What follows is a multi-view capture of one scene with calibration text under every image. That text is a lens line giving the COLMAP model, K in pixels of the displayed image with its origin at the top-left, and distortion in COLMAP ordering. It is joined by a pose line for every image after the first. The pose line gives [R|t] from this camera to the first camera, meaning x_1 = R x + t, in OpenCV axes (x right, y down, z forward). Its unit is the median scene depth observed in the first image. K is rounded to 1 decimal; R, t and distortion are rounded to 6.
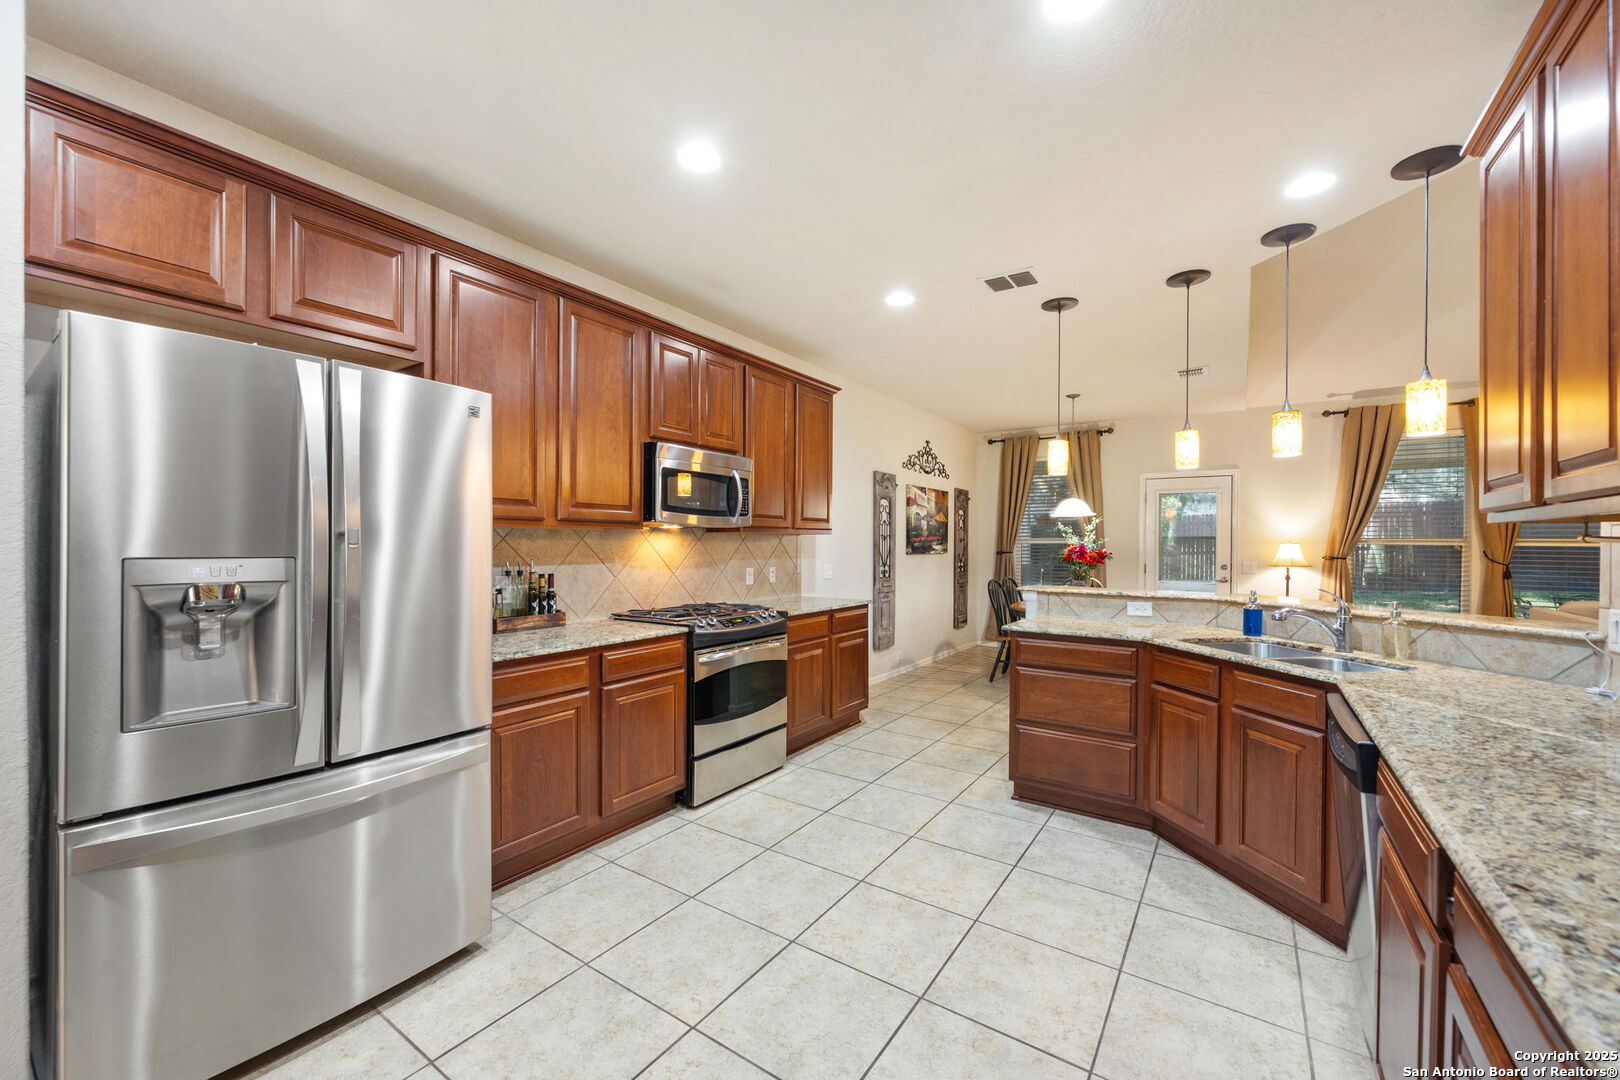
lens RADIAL K [[638.7, 0, 809.6], [0, 638.7, 544.7], [0, 0, 1]] dist [-0.005102, 0.000791]
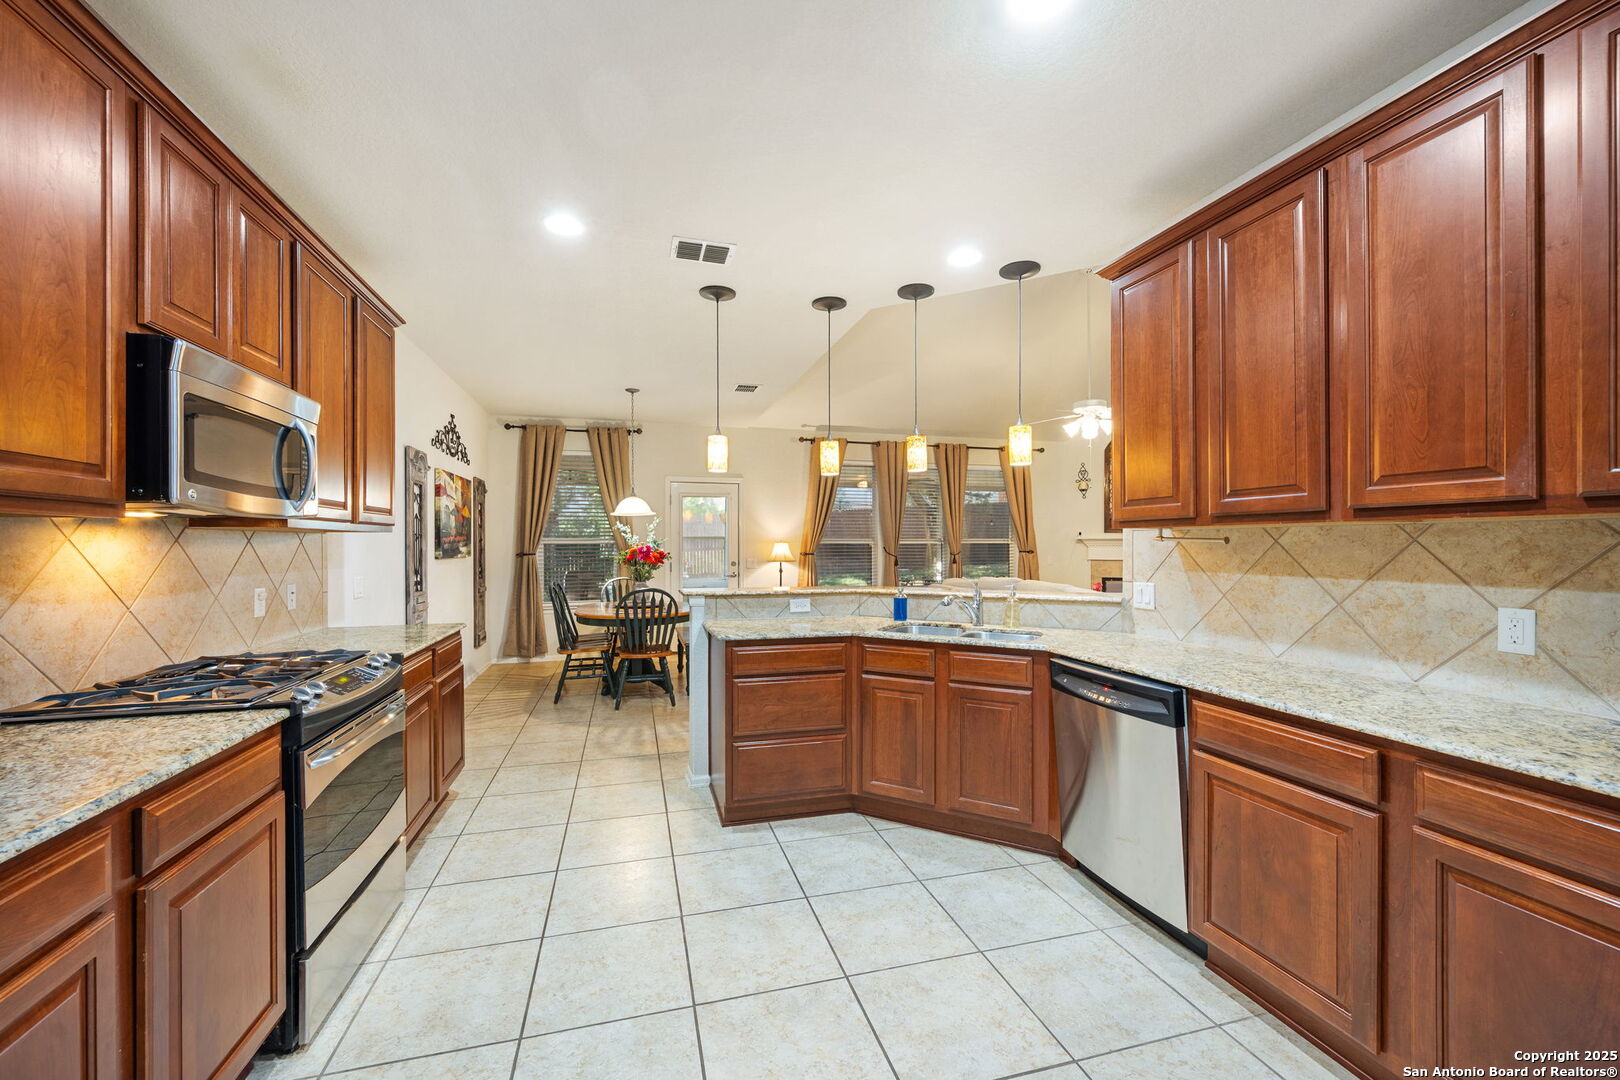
lens RADIAL K [[646.0, 0, 807.1], [0, 646.0, 544.6], [0, 0, 1]] dist [0.000164, -0.000327]
pose [[0.647616, -0.007131, 0.761933, -0.265566], [0.007365, 0.999968, 0.003099, -0.002586], [-0.761931, 0.003605, 0.647648, 0.280382]]
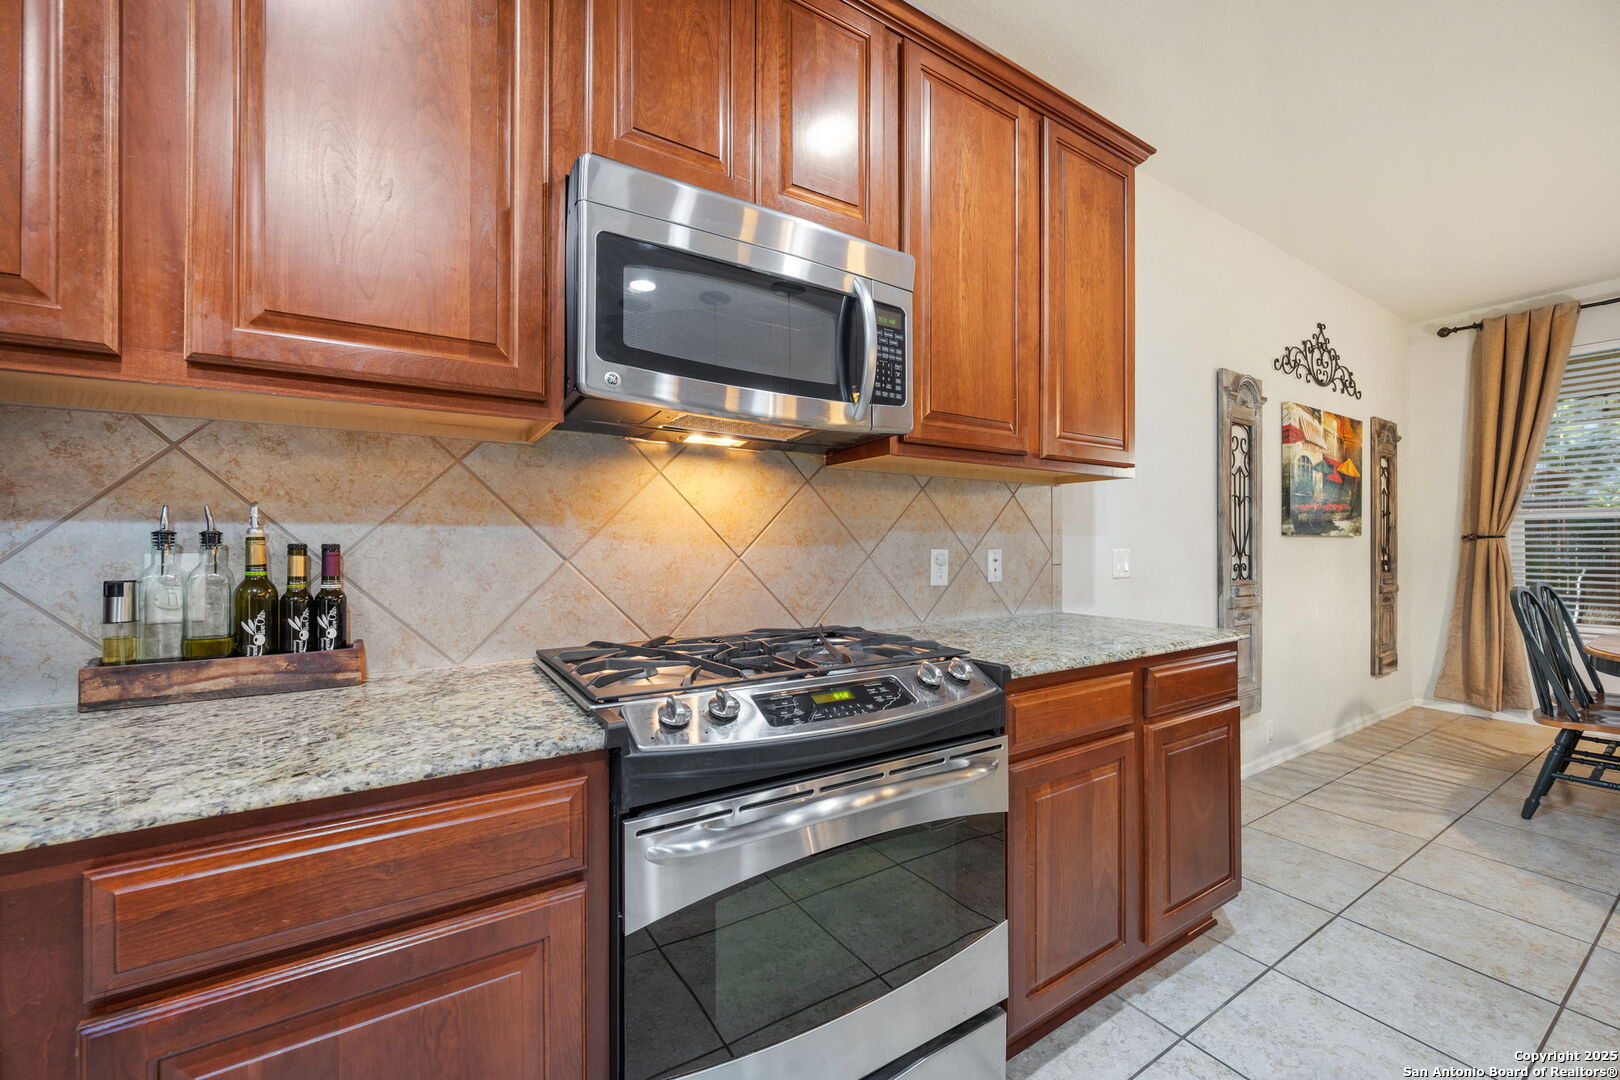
lens RADIAL K [[638.7, 0, 809.1], [0, 638.7, 539.3], [0, 0, 1]] dist [-0.005102, 0.000791]
pose [[0.918905, -0.005086, -0.394445, 0.002056], [0.001678, 0.999958, -0.008985, 0.039399], [0.394475, 0.007595, 0.918875, 0.650833]]
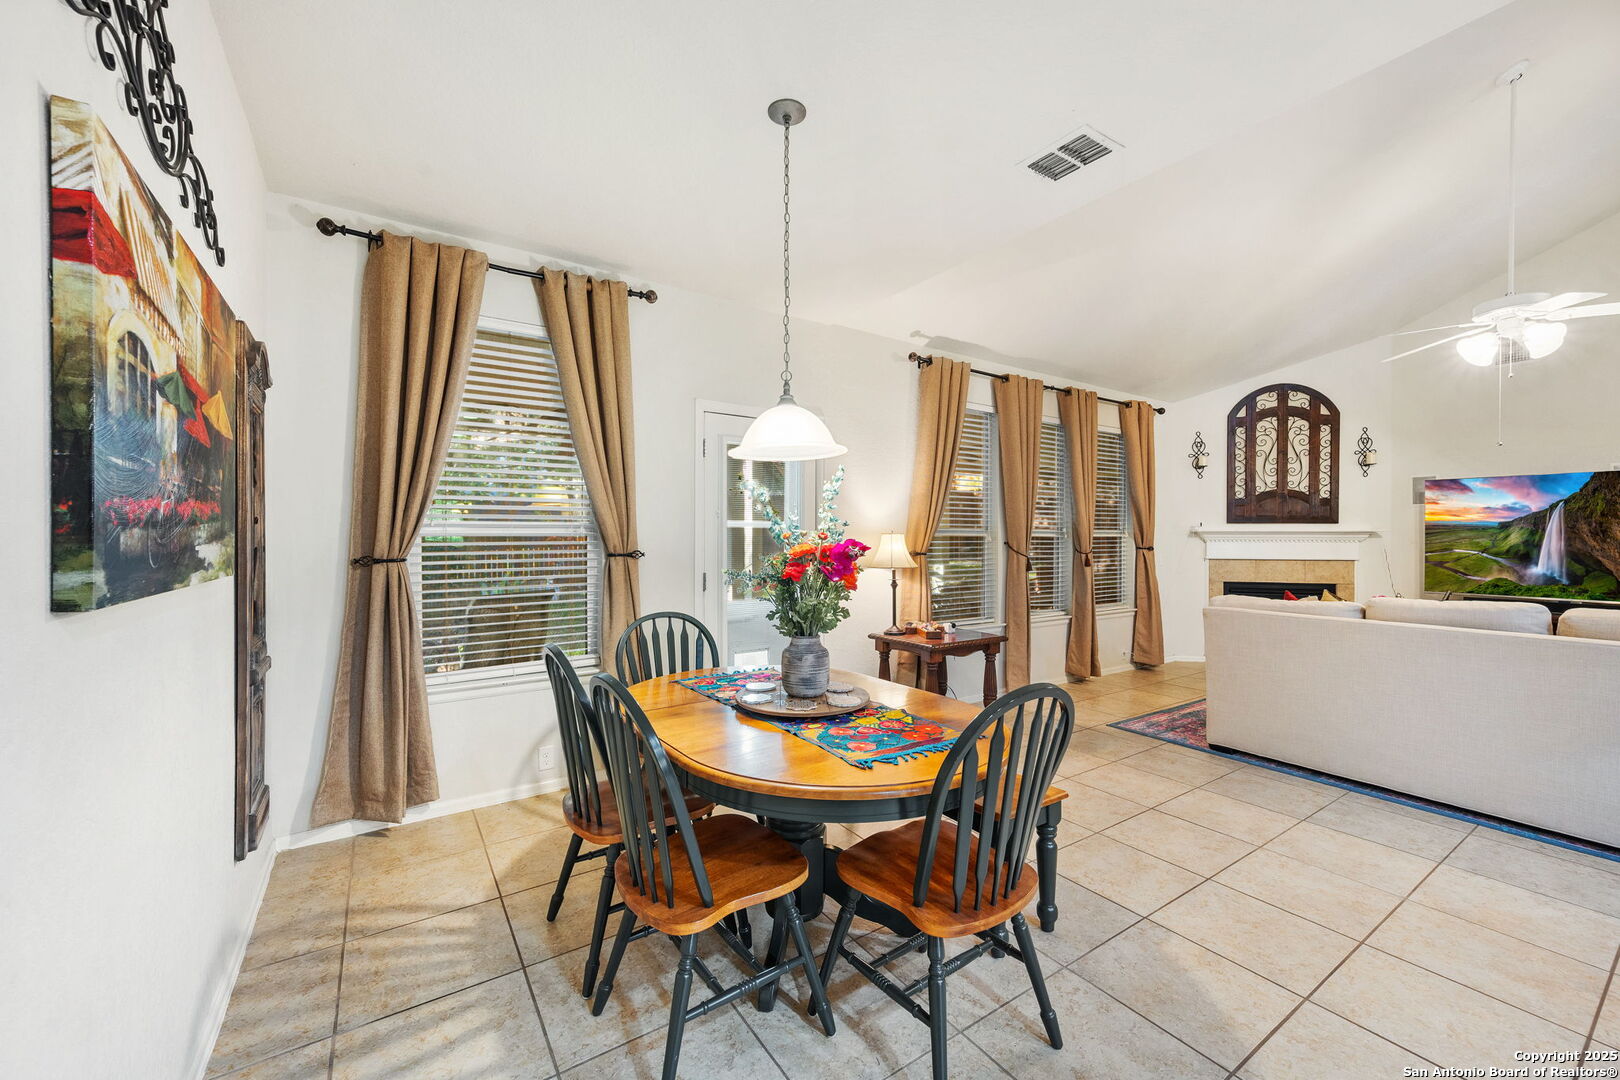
lens RADIAL K [[638.7, 0, 818.6], [0, 638.7, 541.9], [0, 0, 1]] dist [-0.005102, 0.000791]
pose [[0.366399, -0.010256, 0.930401, 0.151432], [0.005587, 0.999945, 0.008822, 0.000026], [-0.930441, 0.001966, 0.366437, 1.415800]]
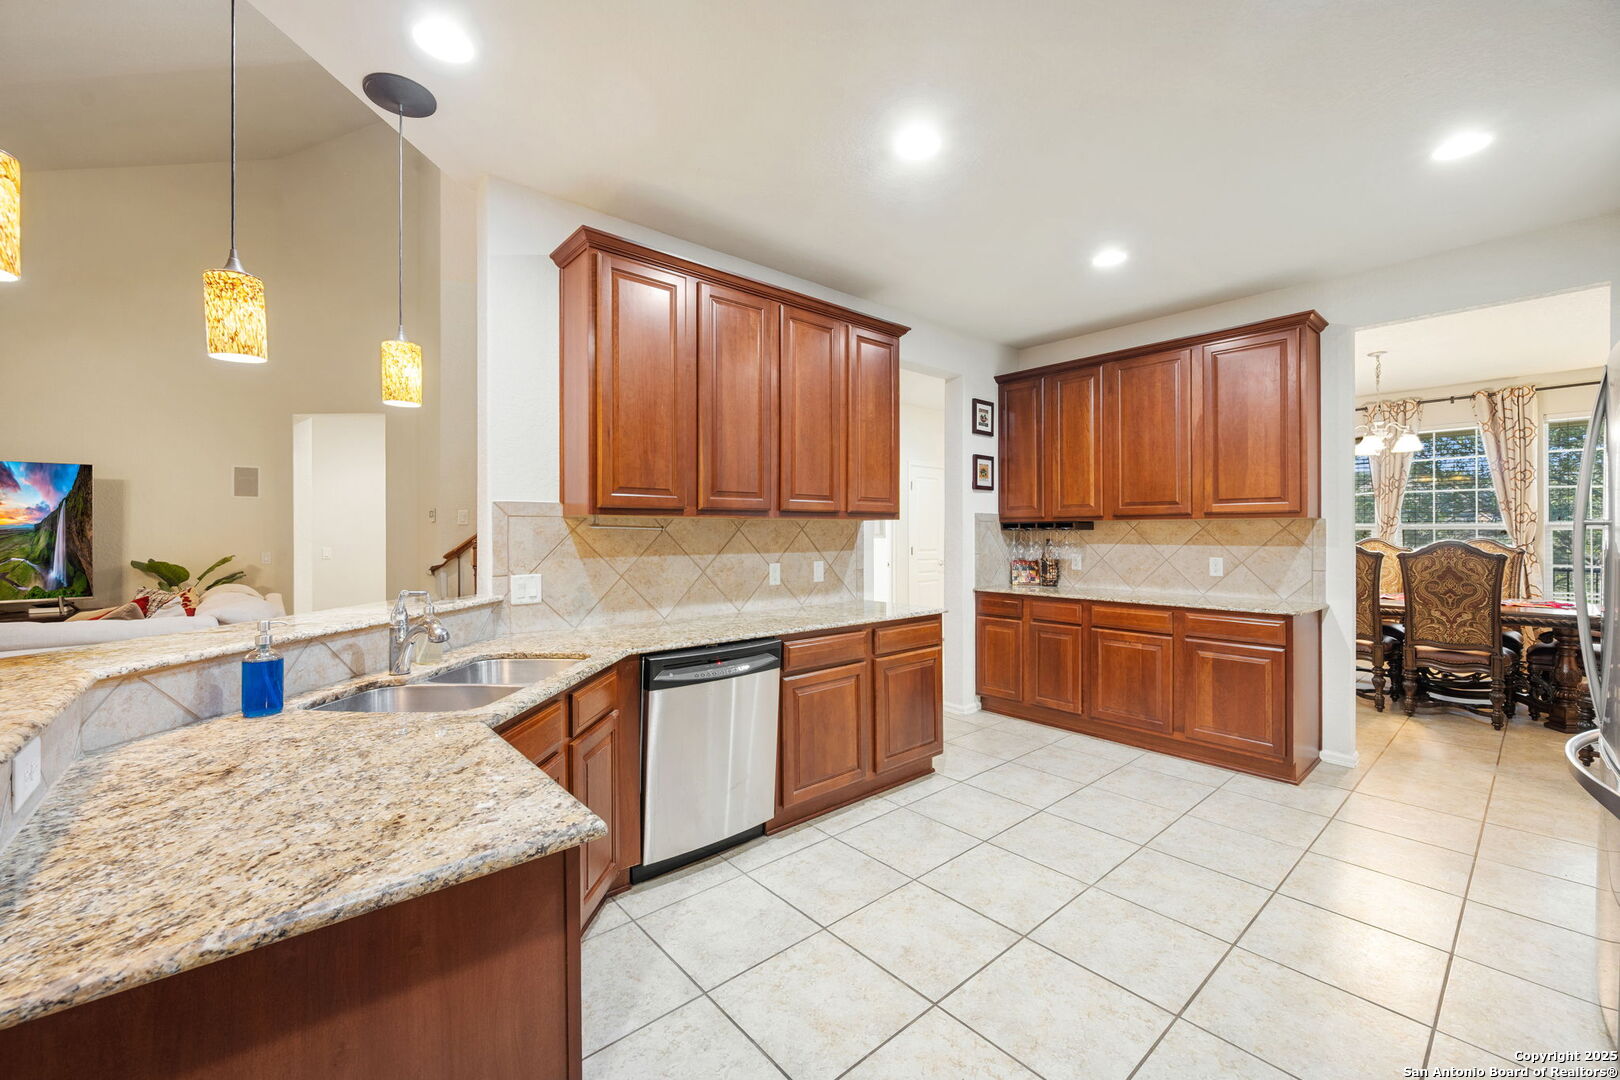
lens RADIAL K [[638.7, 0, 813.5], [0, 638.7, 531.1], [0, 0, 1]] dist [-0.005102, 0.000791]
pose [[-0.965564, -0.001070, 0.260165, 0.120907], [-0.000482, 0.999997, 0.002325, -0.000580], [-0.260167, 0.002119, -0.965561, 1.082352]]
